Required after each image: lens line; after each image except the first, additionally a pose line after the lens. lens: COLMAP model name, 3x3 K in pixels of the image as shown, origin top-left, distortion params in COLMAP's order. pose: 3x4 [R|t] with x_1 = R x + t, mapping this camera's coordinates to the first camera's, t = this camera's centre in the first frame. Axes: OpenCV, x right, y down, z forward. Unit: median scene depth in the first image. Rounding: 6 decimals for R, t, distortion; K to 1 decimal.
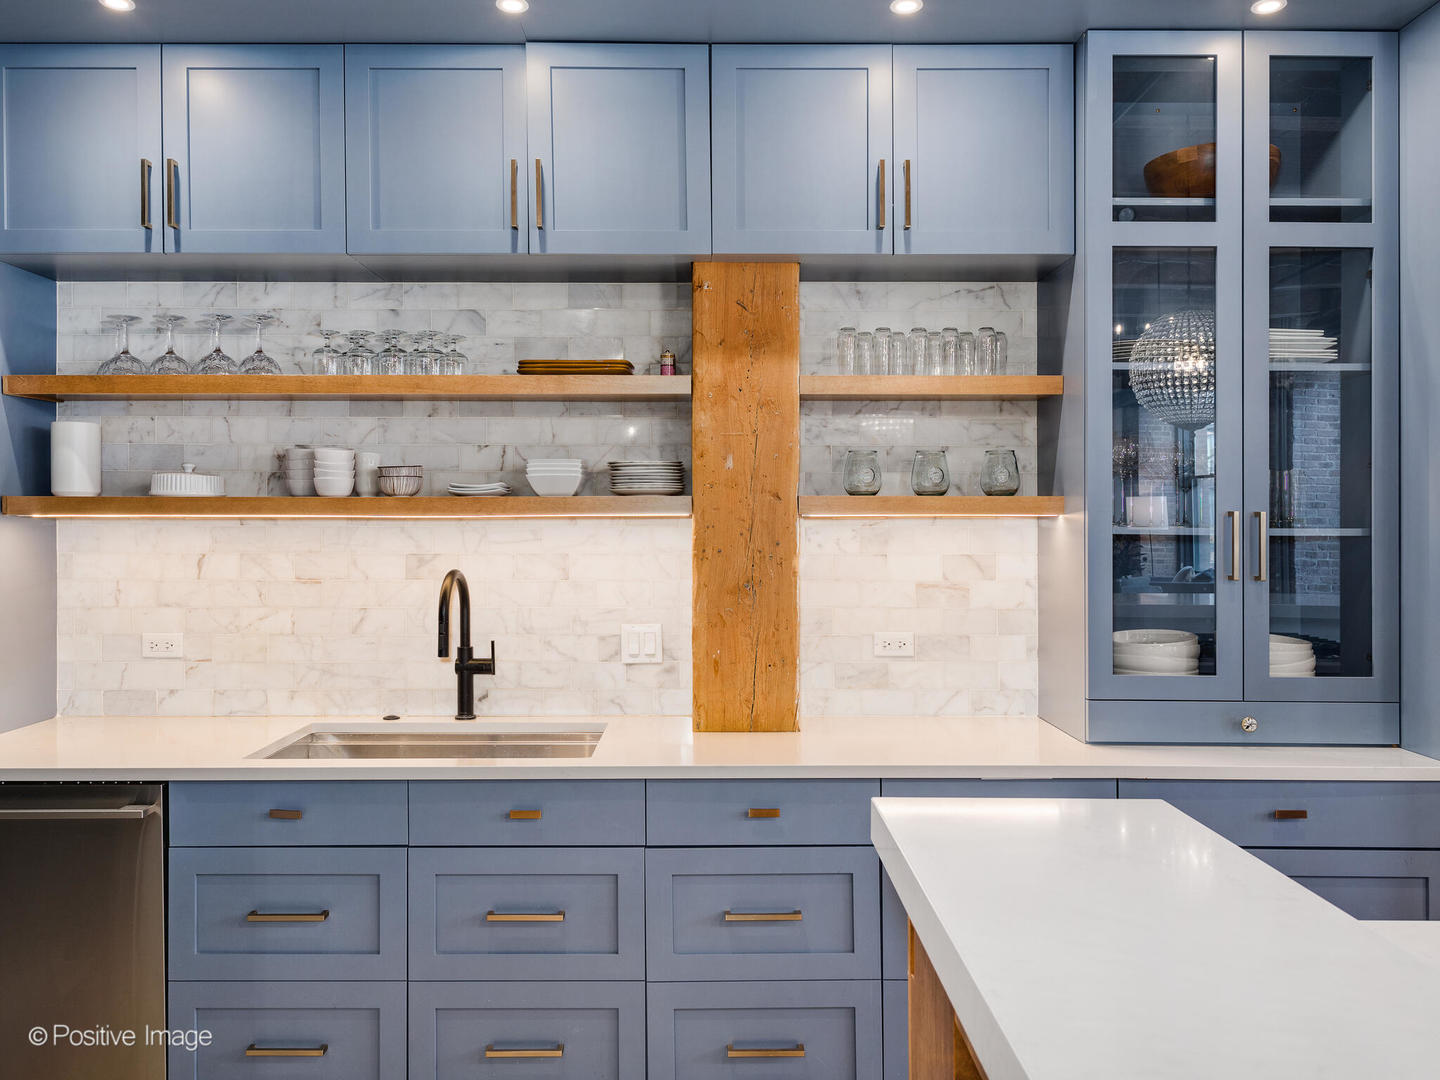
lens RADIAL K [[969.9, 0, 678.3], [0, 969.9, 513.4], [0, 0, 1]] dist [0.003365, 0.002634]
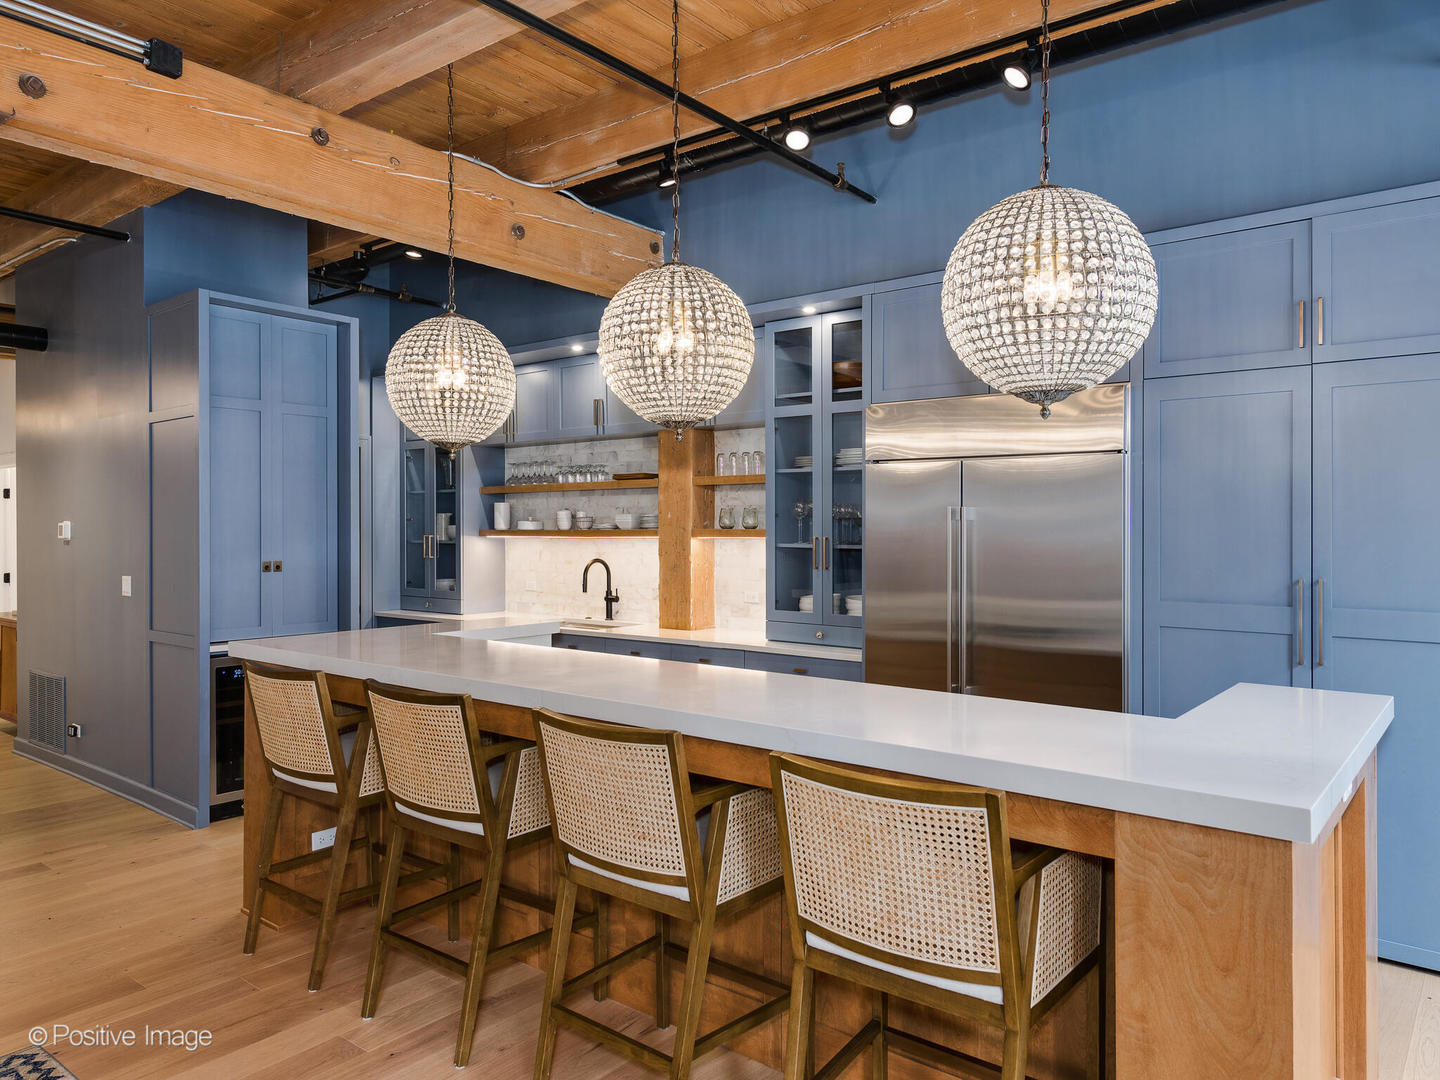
lens RADIAL K [[969.9, 0, 719.1], [0, 969.9, 525.0], [0, 0, 1]] dist [0.003365, 0.002634]
pose [[0.768048, -0.004549, -0.640377, 1.565062], [0.005632, 0.999984, -0.000348, -0.025096], [0.640368, -0.003340, 0.768061, -0.697219]]
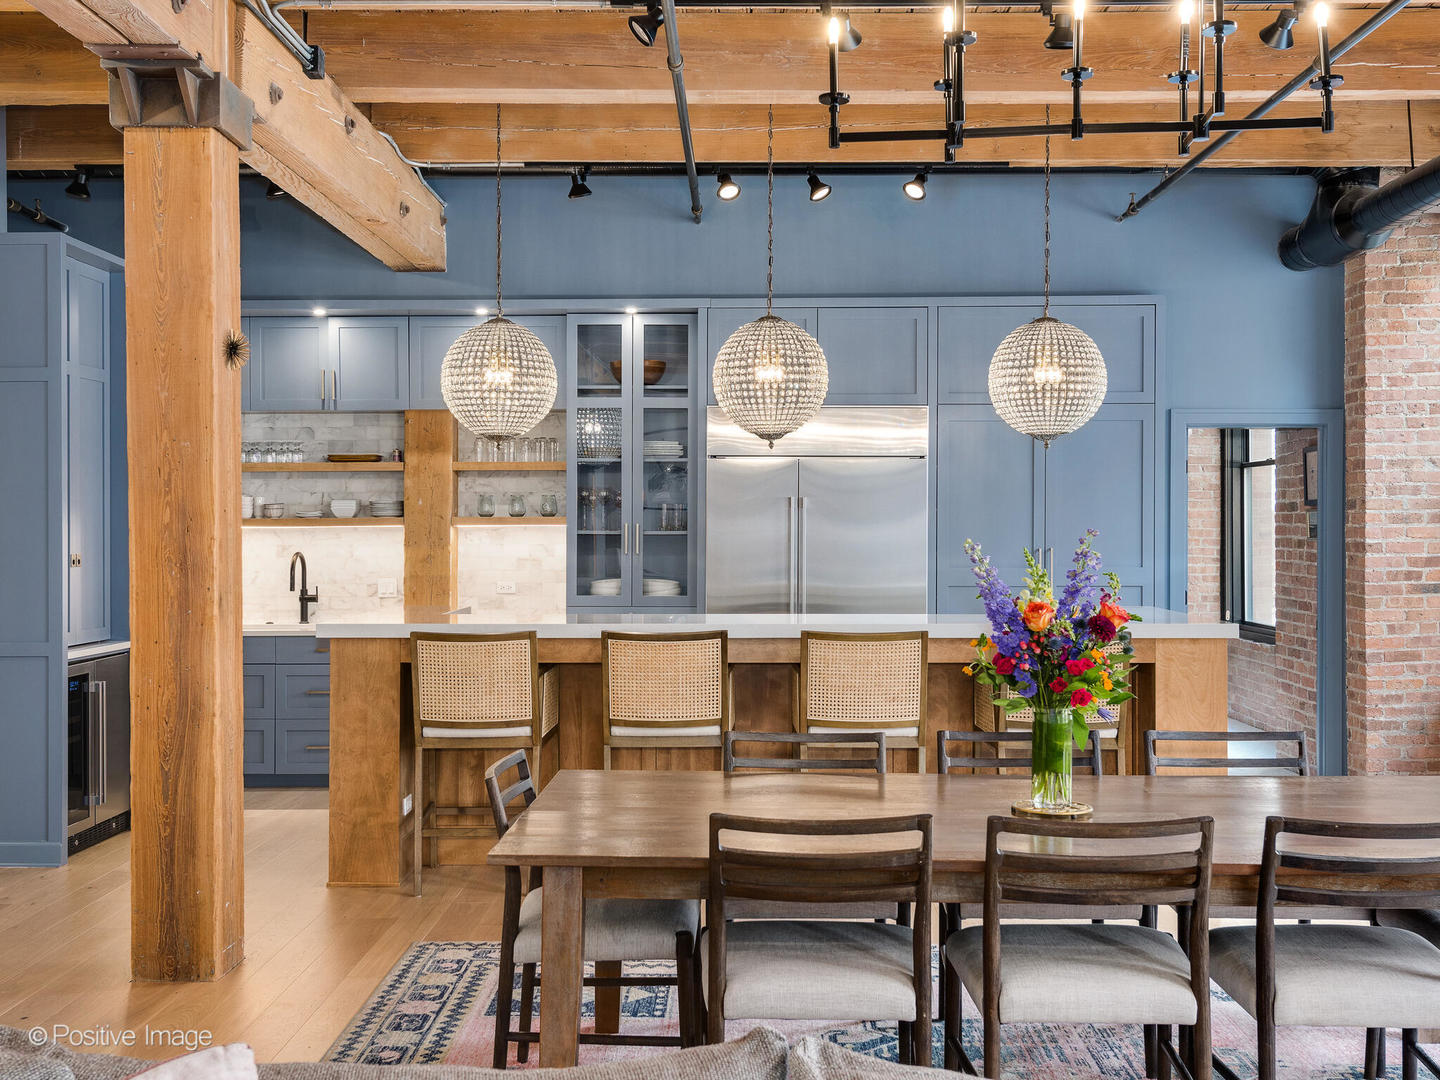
lens RADIAL K [[1530.0, 0, 701.6], [0, 1530.0, 514.3], [0, 0, 1]] dist [-0.006338, 0.000000]
pose [[0.998591, -0.003791, -0.052929, 0.818932], [0.003713, 0.999992, -0.001579, -0.016092], [0.052934, 0.001381, 0.998597, -2.271769]]
